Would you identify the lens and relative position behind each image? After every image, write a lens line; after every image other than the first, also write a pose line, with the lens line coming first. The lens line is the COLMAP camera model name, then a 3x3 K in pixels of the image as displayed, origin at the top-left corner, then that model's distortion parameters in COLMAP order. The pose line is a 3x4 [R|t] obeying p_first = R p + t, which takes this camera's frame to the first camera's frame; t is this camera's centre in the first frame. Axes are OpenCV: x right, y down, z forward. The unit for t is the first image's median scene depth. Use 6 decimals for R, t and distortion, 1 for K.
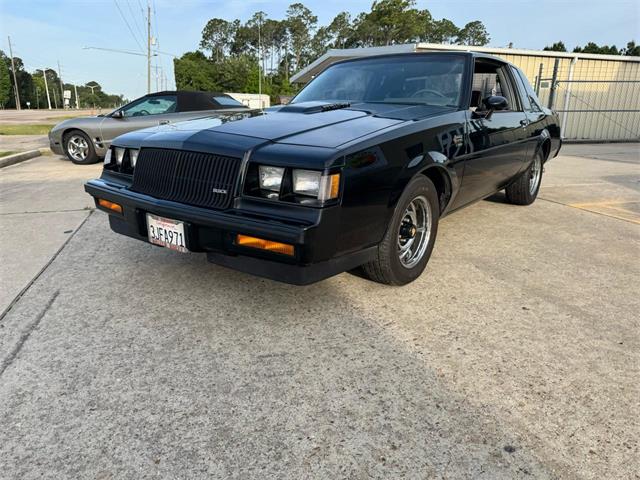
lens RADIAL K [[450.9, 0, 317.9], [0, 450.9, 242.1], [0, 0, 1]] dist [0.017146, -0.023834]
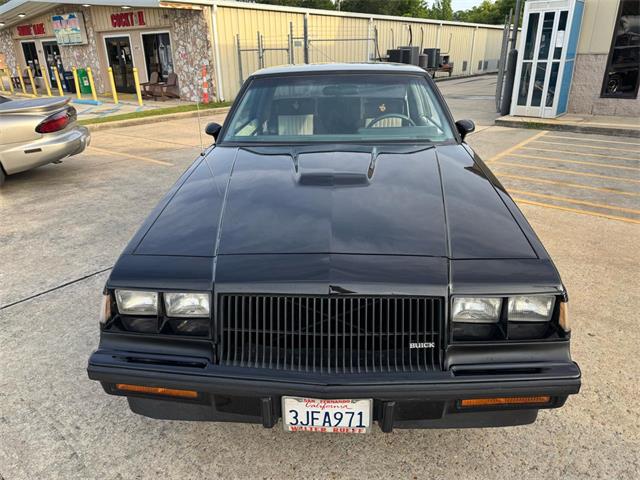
lens RADIAL K [[452.3, 0, 320.0], [0, 452.3, 240.0], [0, 0, 1]] dist [0.004324, -0.009471]
pose [[0.824069, -0.238108, 0.514018, -0.298461], [0.180411, 0.970440, 0.160304, -0.185061], [-0.536994, -0.039367, 0.842667, 0.200890]]
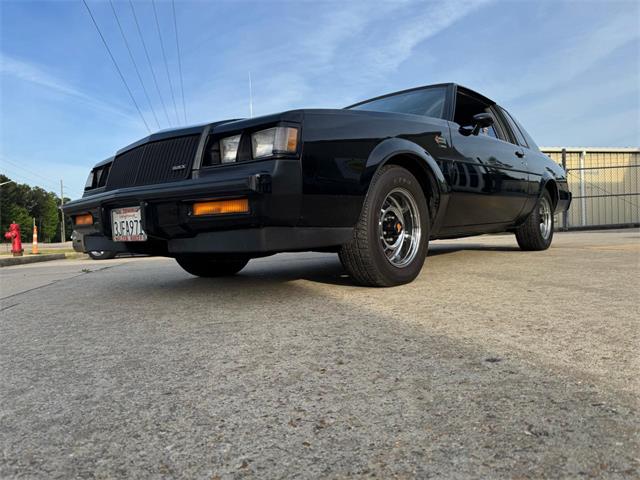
lens RADIAL K [[453.3, 0, 317.8], [0, 453.3, 251.0], [0, 0, 1]] dist [-0.004263, -0.001551]
pose [[0.997222, -0.048663, -0.056392, 0.051654], [0.033836, 0.970415, -0.239060, 0.127084], [0.066357, 0.236487, 0.969366, 0.057177]]
